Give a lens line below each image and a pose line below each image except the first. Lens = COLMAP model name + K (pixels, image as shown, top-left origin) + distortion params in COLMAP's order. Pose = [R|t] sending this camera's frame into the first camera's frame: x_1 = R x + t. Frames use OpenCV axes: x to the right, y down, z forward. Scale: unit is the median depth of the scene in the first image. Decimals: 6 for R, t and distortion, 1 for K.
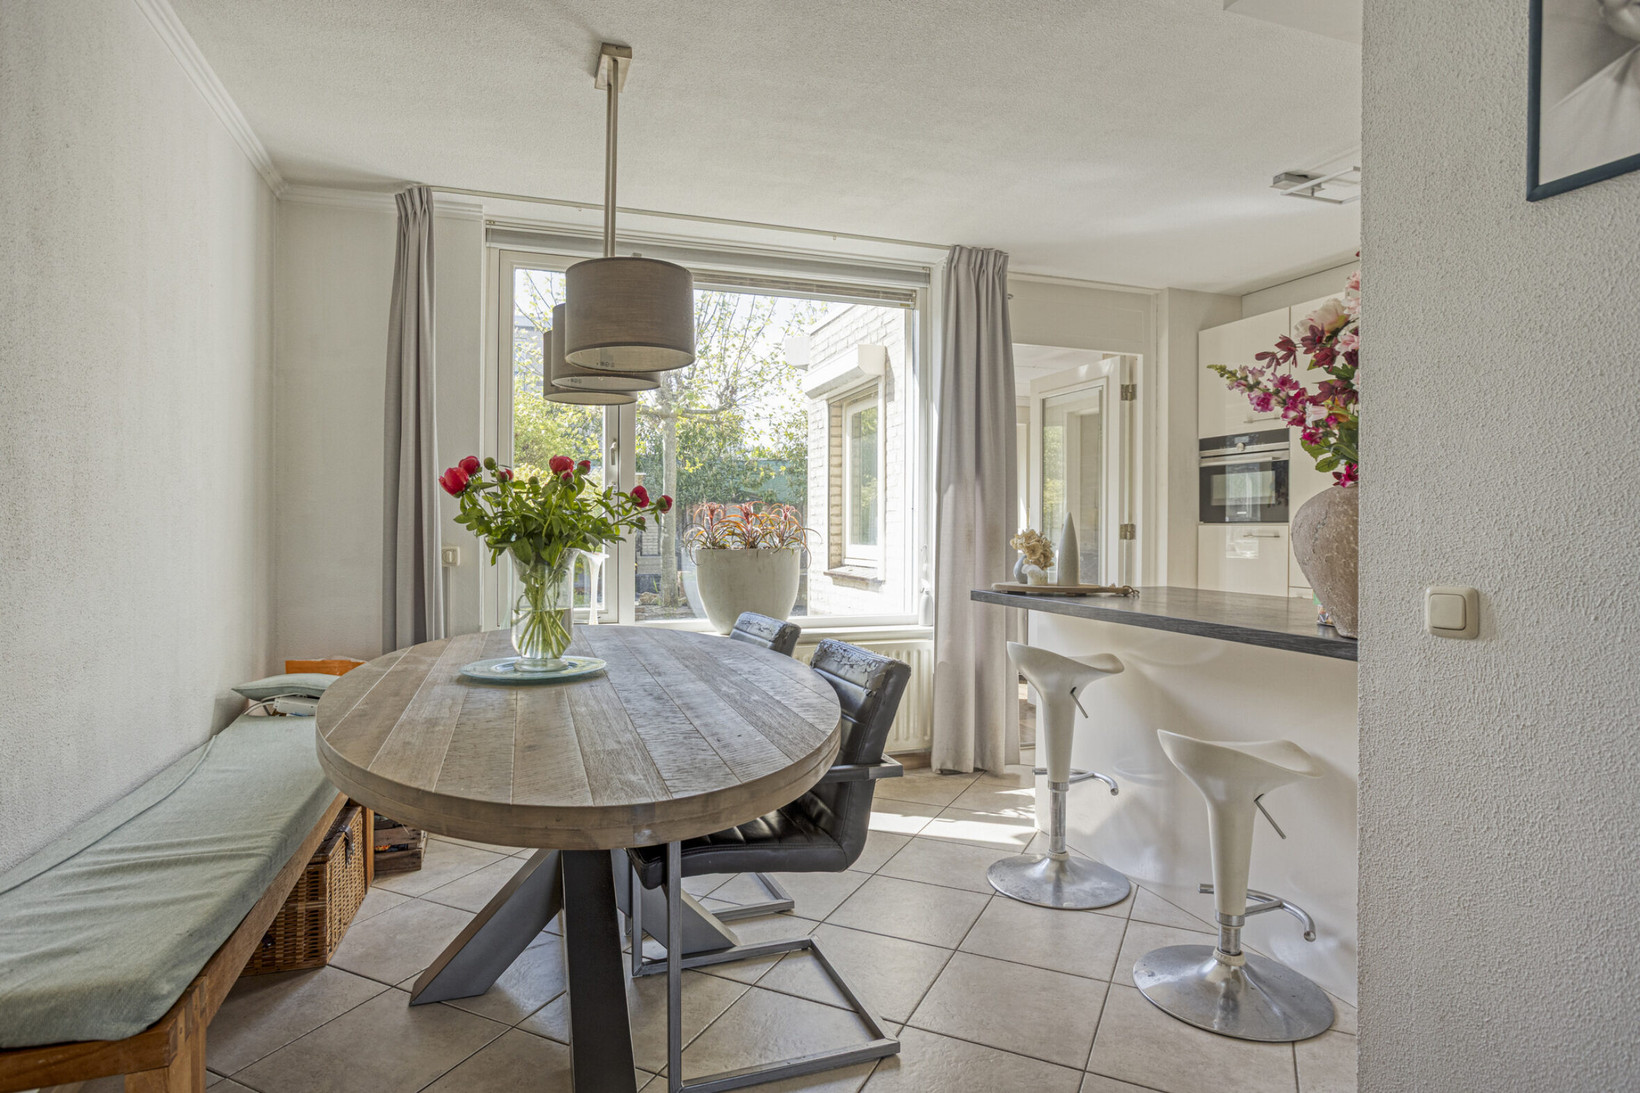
lens RADIAL K [[876.6, 0, 826.1], [0, 876.6, 540.2], [0, 0, 1]] dist [-0.030664, 0.004384]
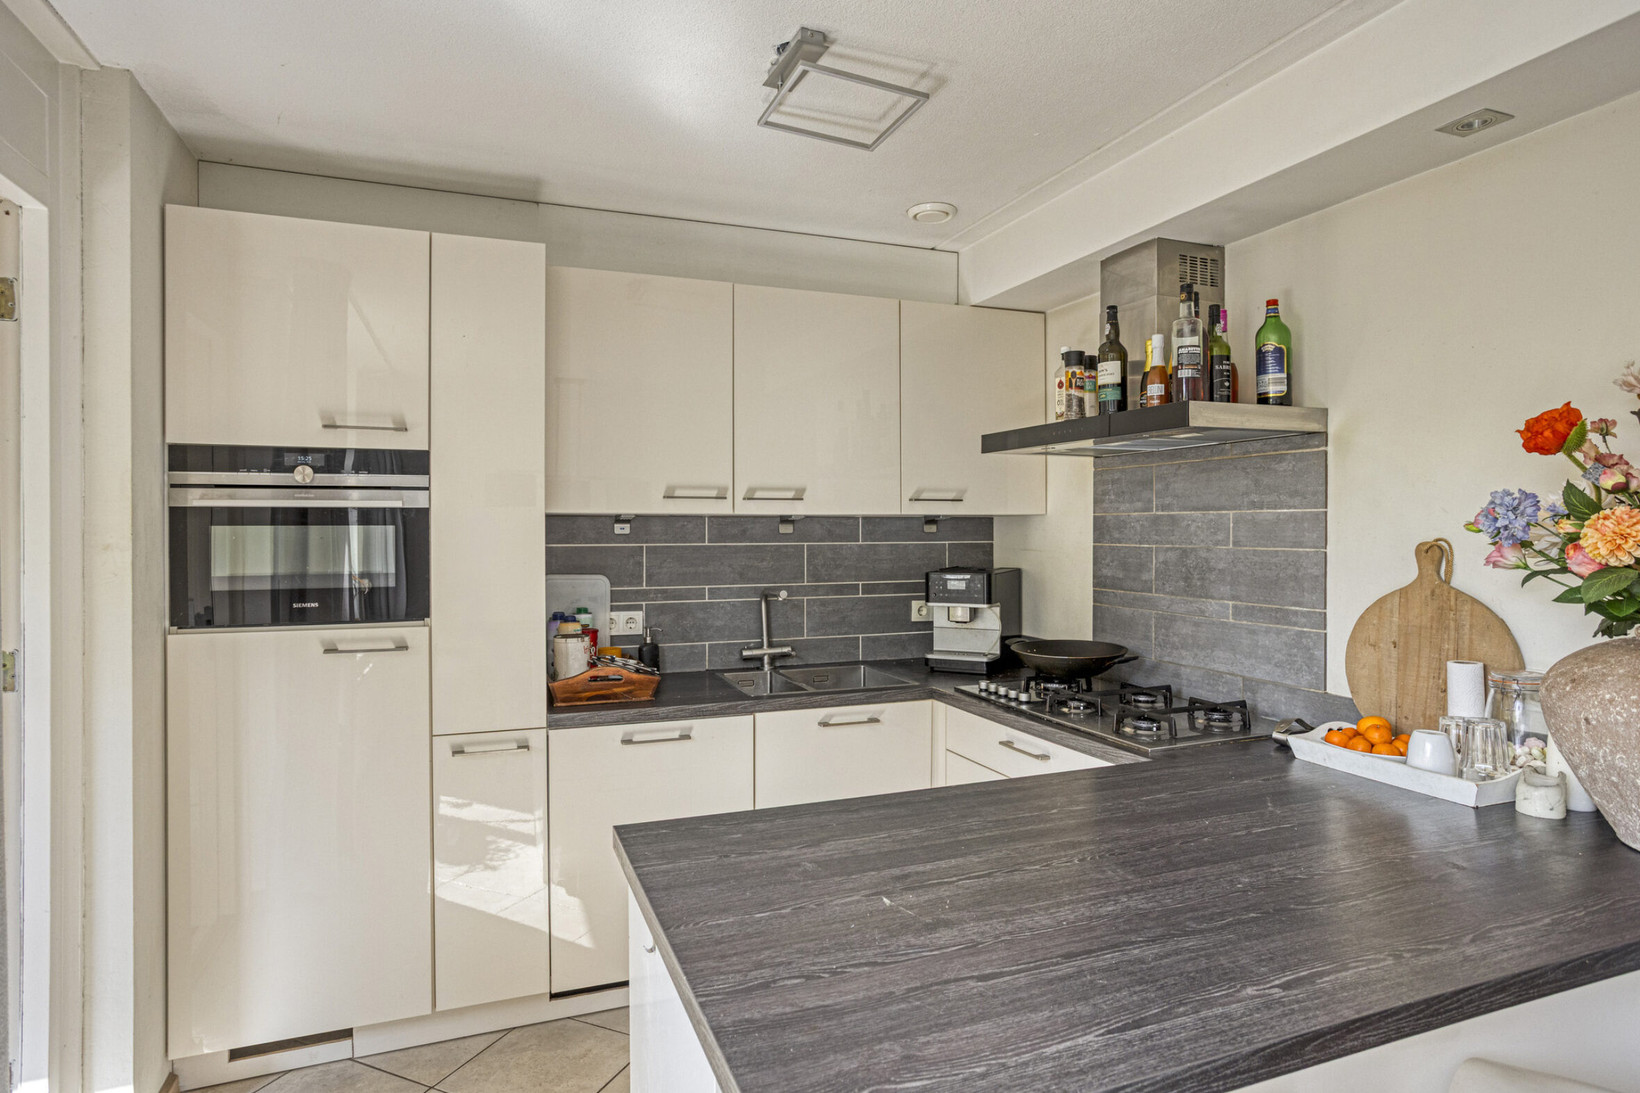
lens RADIAL K [[876.6, 0, 821.3], [0, 876.6, 540.9], [0, 0, 1]] dist [-0.030664, 0.004384]
pose [[-0.054840, -0.003505, 0.998489, -0.032010], [0.026657, 0.999632, 0.004973, -0.062626], [-0.998139, 0.026890, -0.054727, 0.725478]]
